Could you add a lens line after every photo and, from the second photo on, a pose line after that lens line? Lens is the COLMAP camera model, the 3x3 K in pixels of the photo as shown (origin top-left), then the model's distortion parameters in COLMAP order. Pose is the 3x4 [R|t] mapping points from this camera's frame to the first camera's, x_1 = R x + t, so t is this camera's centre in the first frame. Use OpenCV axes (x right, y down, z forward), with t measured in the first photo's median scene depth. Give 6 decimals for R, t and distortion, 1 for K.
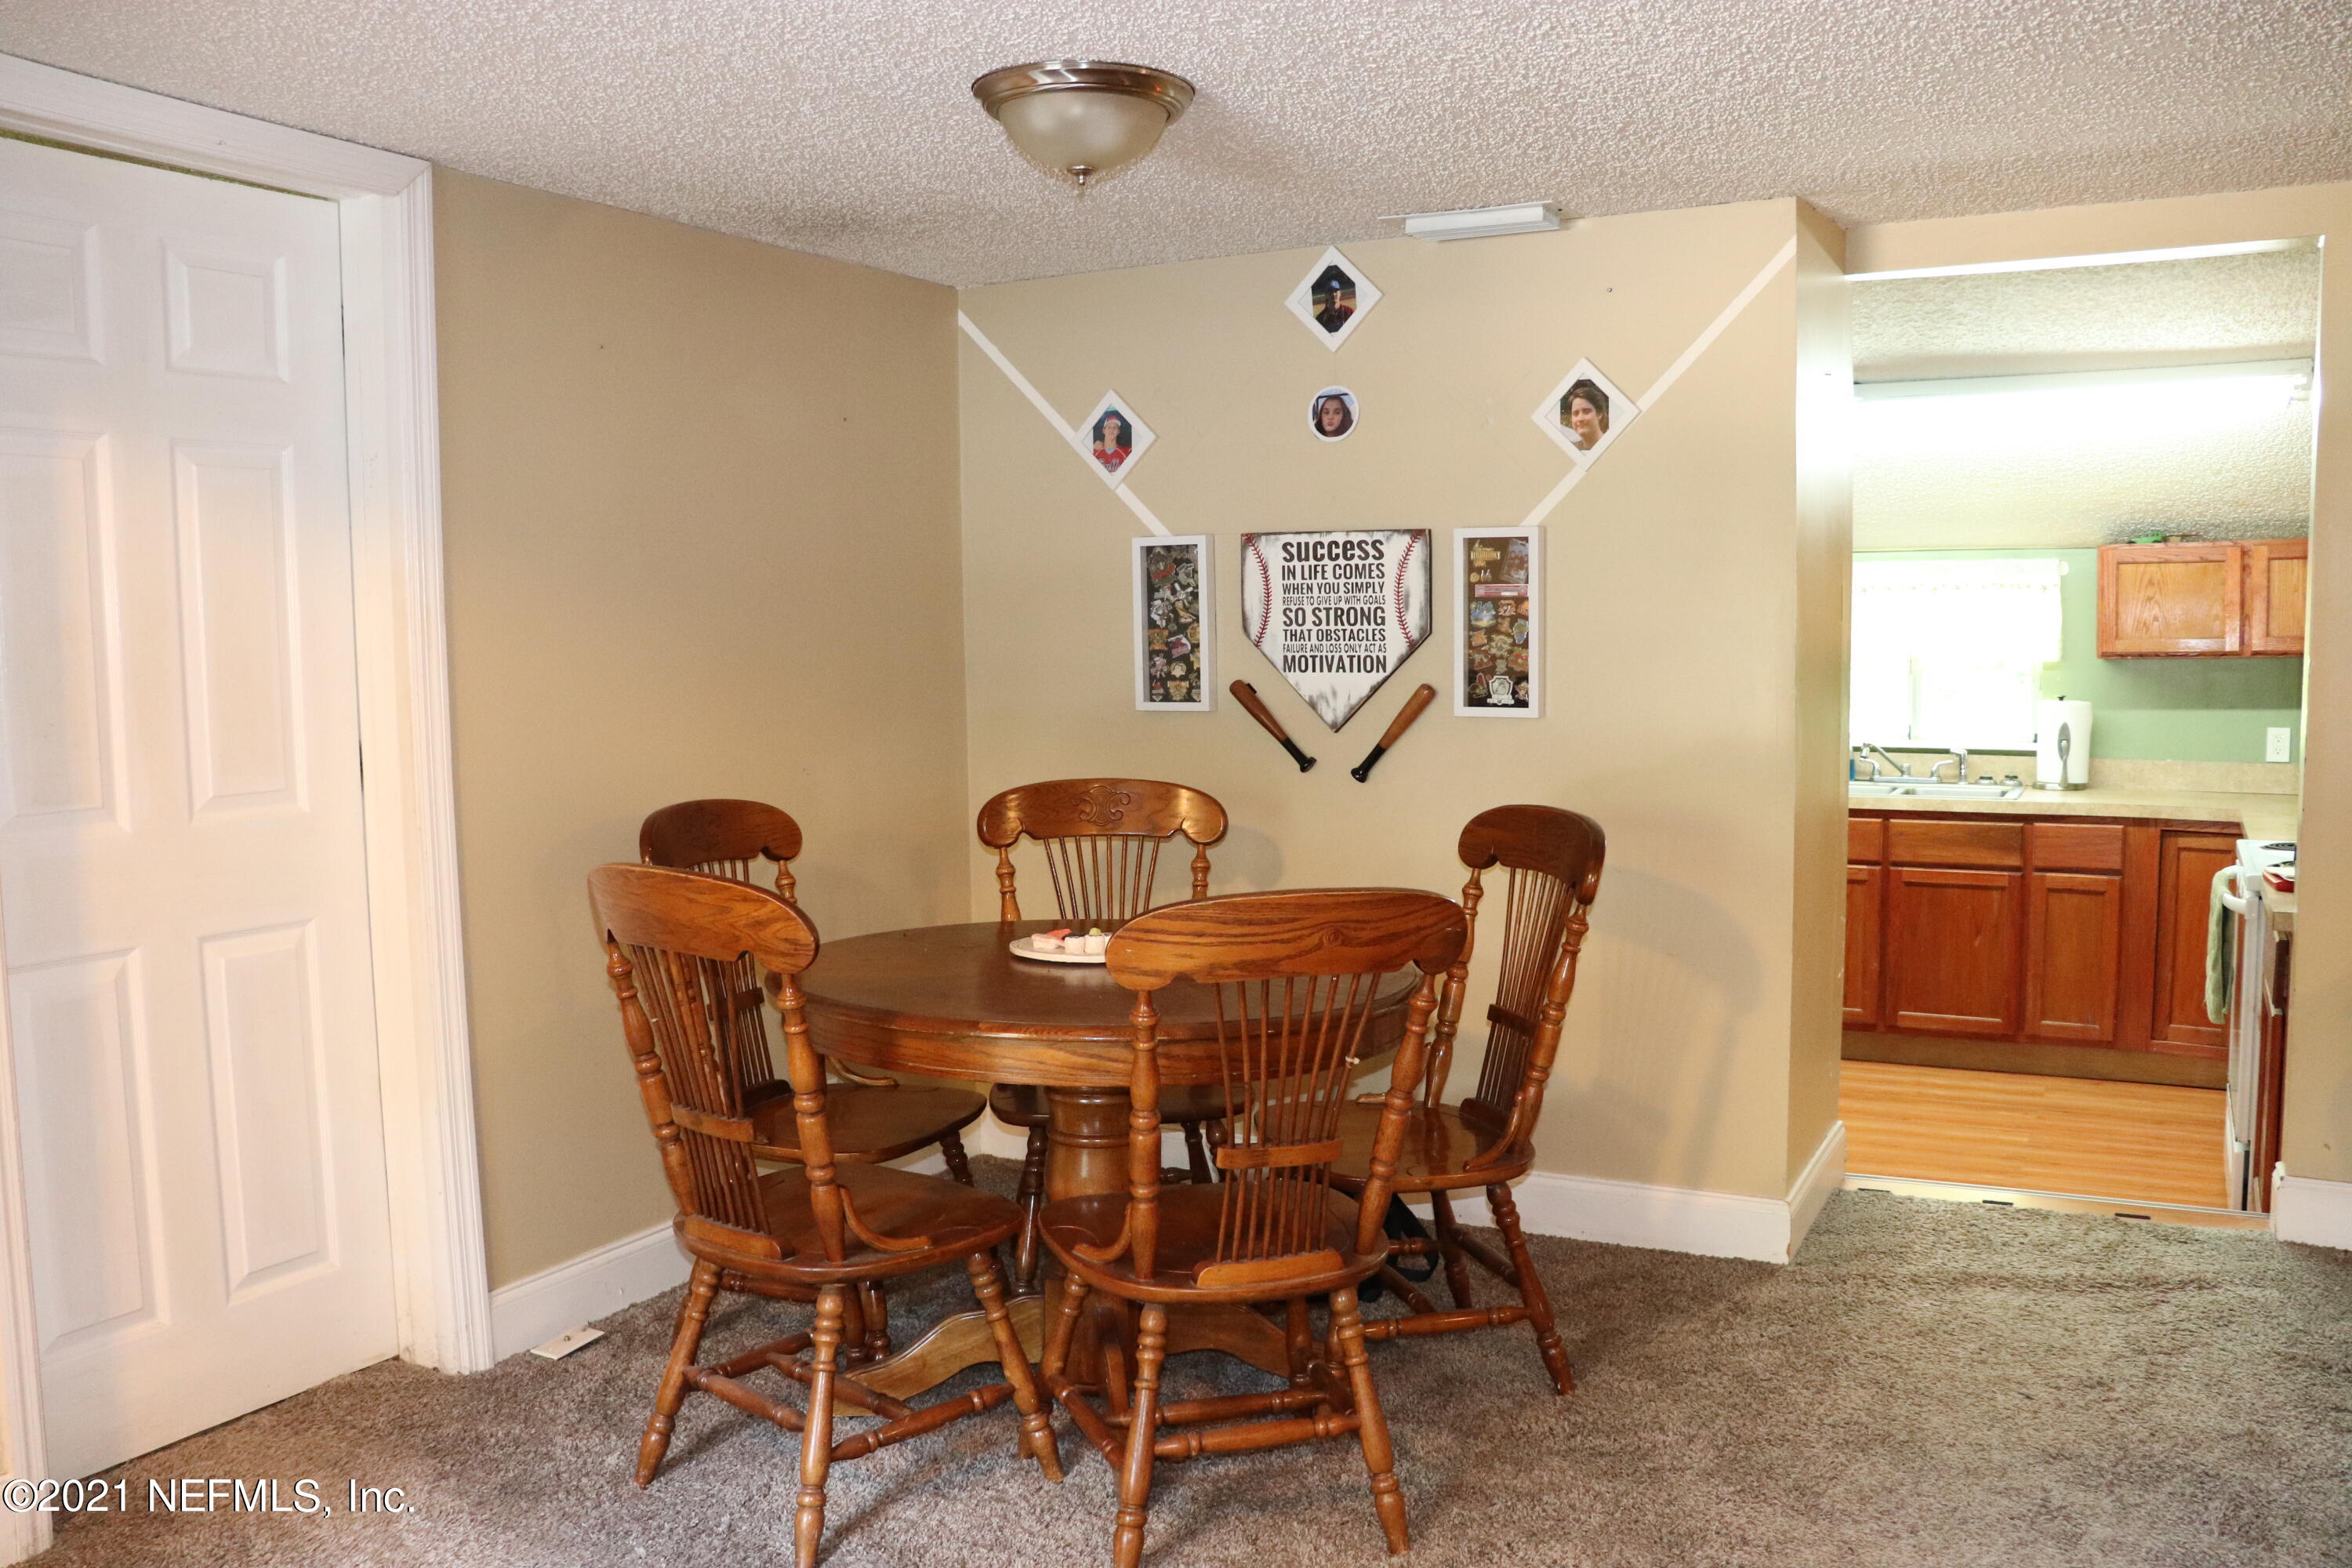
lens RADIAL K [[1976.2, 0, 1169.1], [0, 1976.2, 790.9], [0, 0, 1]] dist [-0.166809, 0.153945]
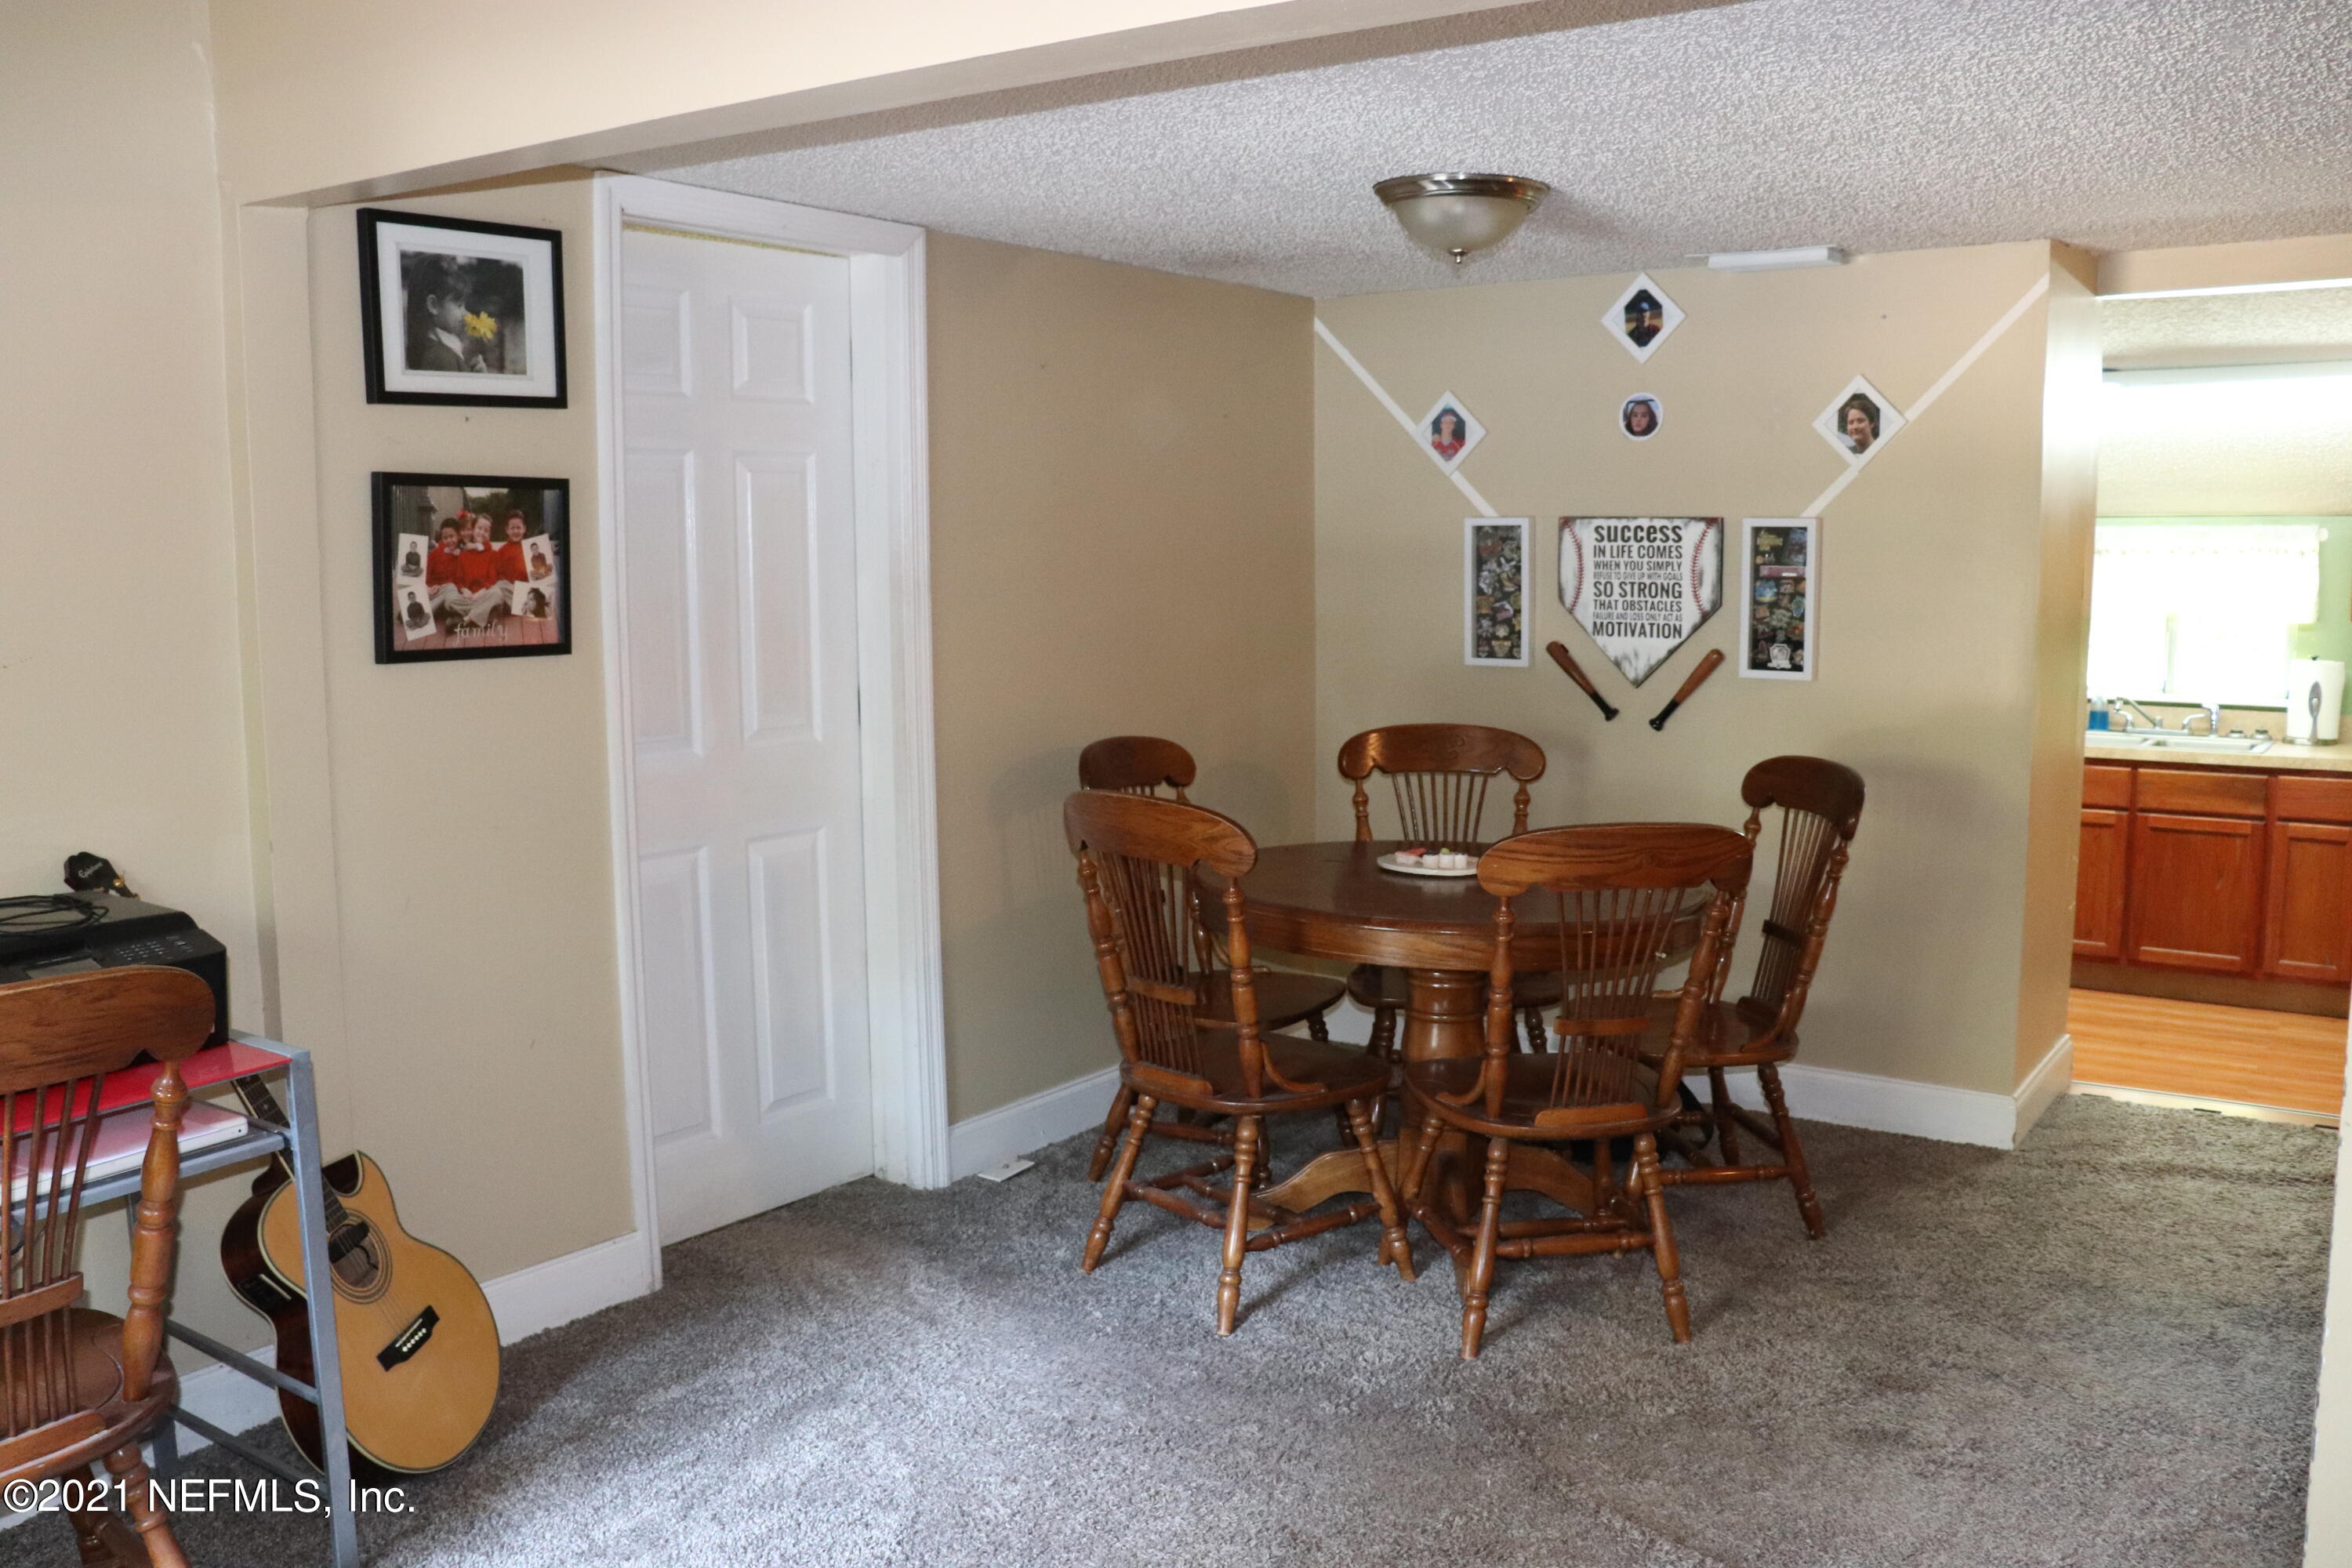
lens RADIAL K [[1976.2, 0, 1169.7], [0, 1976.2, 784.3], [0, 0, 1]] dist [-0.166809, 0.153945]
pose [[0.991416, 0.023756, -0.128567, -0.044146], [-0.018876, 0.999059, 0.039043, -0.013705], [0.129373, -0.036281, 0.990932, -0.215163]]
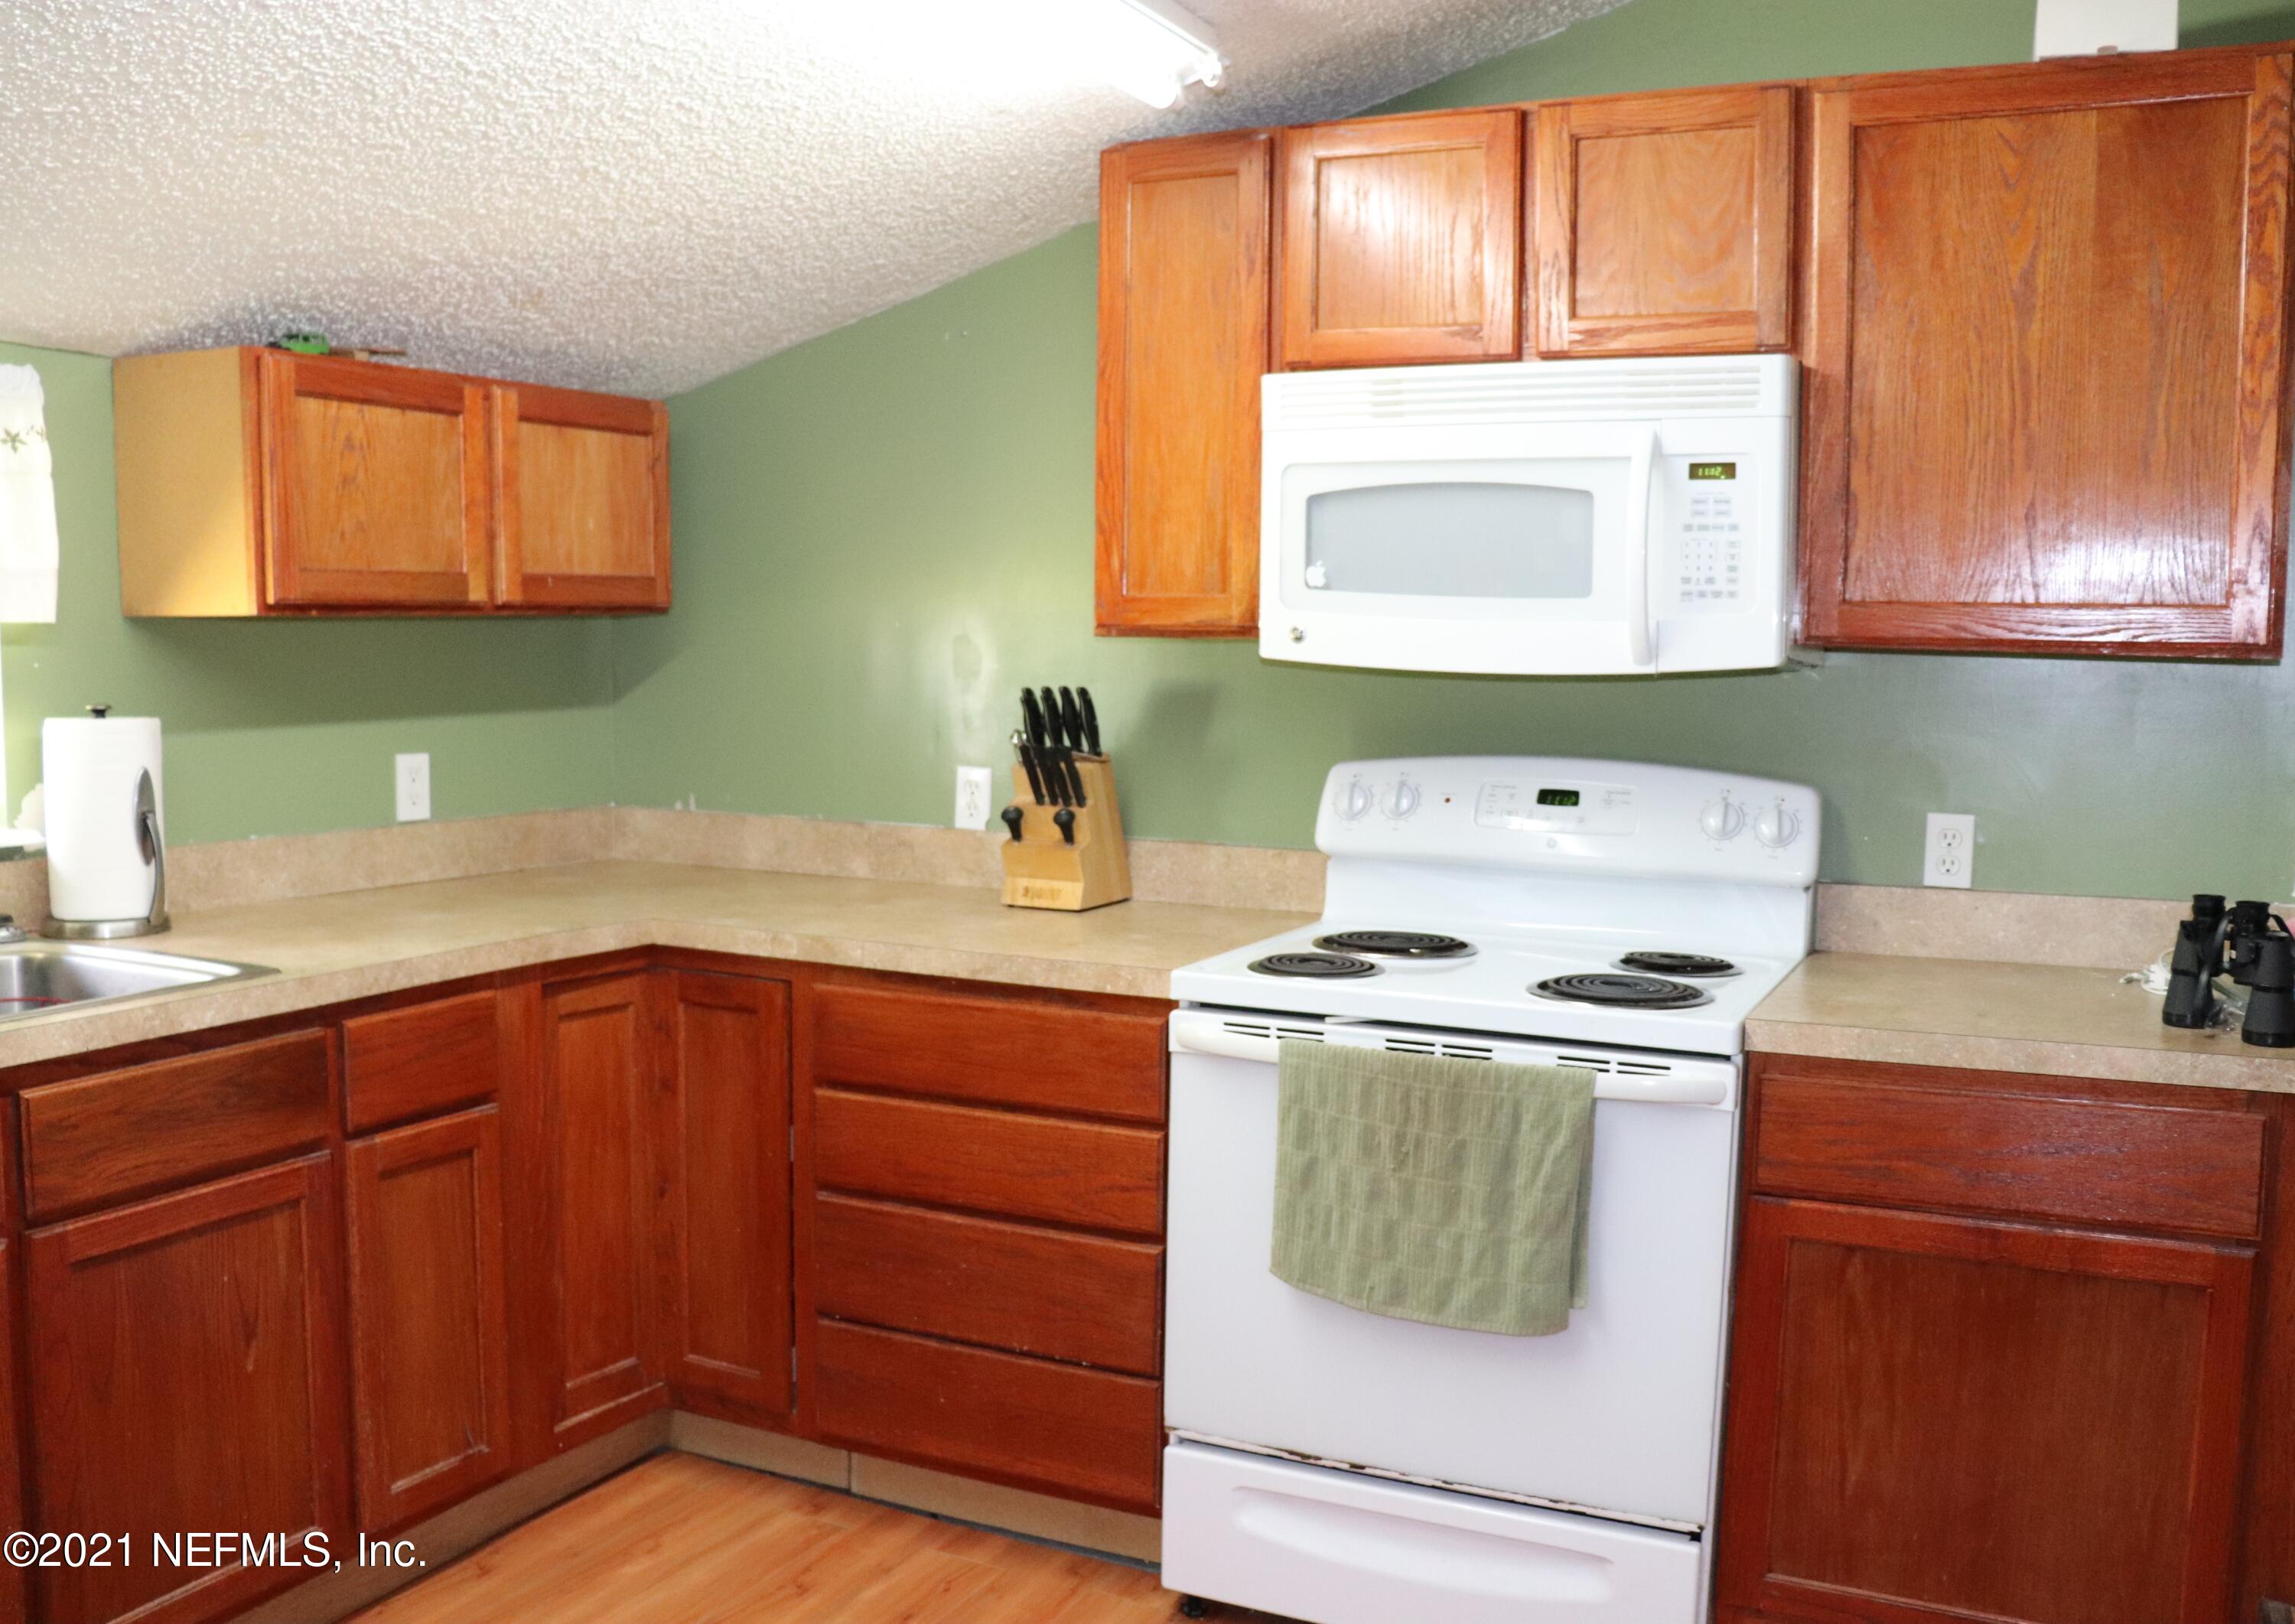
lens RADIAL K [[2188.5, 0, 1151.1], [0, 2188.5, 817.0], [0, 0, 1]] dist [0.013596, 0.000000]
pose [[-0.030938, -0.081092, 0.996226, -0.018717], [0.075103, 0.993697, 0.083219, -0.085462], [-0.996696, 0.077394, -0.024653, 1.385694]]
